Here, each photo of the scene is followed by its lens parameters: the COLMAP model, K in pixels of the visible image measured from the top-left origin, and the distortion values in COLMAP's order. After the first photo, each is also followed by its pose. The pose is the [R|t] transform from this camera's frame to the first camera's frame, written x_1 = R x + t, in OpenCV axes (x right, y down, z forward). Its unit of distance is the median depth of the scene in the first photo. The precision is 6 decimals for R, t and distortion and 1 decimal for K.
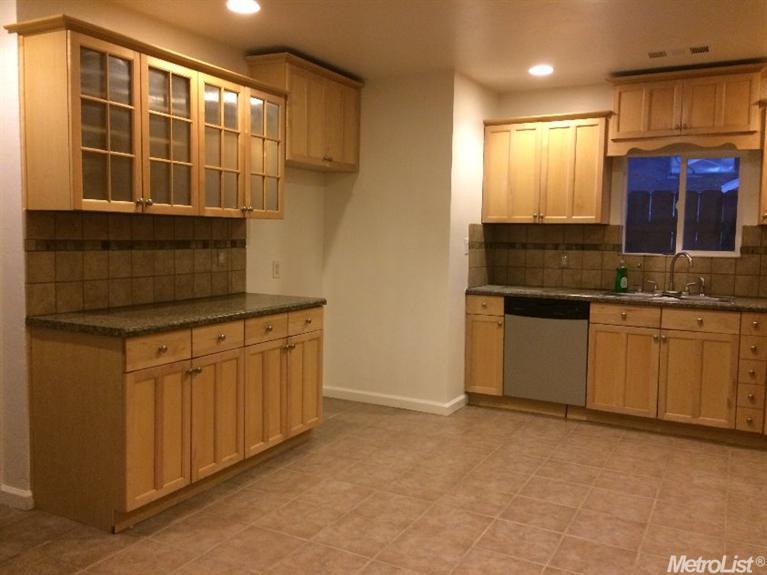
lens RADIAL K [[649.9, 0, 375.1], [0, 649.9, 284.5], [0, 0, 1]] dist [0.086425, -0.030010]
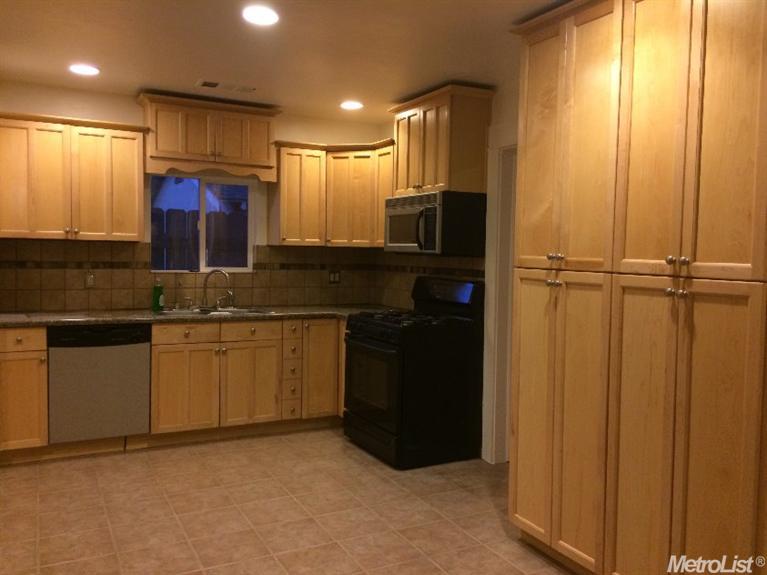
lens RADIAL K [[649.9, 0, 377.1], [0, 649.9, 285.4], [0, 0, 1]] dist [0.086425, -0.030010]
pose [[0.594084, -0.044782, 0.803156, -0.247922], [0.059418, 0.998165, 0.011704, -0.020165], [-0.802206, 0.040769, 0.595654, 0.159251]]
